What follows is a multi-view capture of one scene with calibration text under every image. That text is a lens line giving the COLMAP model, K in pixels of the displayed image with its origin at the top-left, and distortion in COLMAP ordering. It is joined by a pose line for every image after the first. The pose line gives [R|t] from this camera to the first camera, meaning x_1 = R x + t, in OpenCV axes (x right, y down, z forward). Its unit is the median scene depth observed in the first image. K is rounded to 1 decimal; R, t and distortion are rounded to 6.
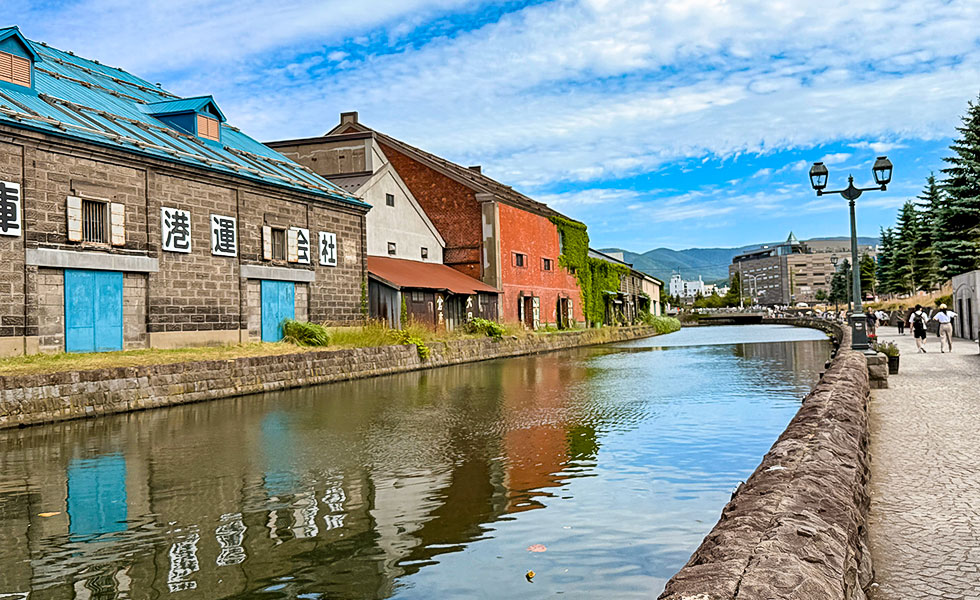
lens RADIAL K [[995.8, 0, 500.3], [0, 995.8, 283.6], [0, 0, 1]] dist [0.230830, -0.573593]
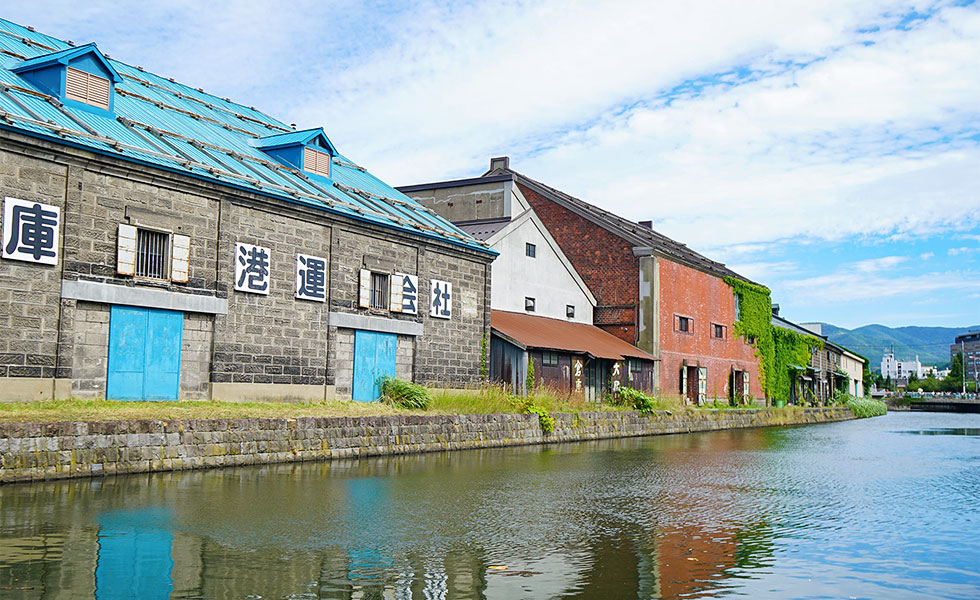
lens RADIAL K [[1014.2, 0, 463.5], [0, 1014.2, 298.6], [0, 0, 1]] dist [-0.012740, 0.032778]
pose [[0.973797, 0.032503, -0.225086, 0.054595], [-0.043849, 0.997997, -0.045593, 0.005233], [0.223154, 0.054268, 0.973272, 0.158949]]
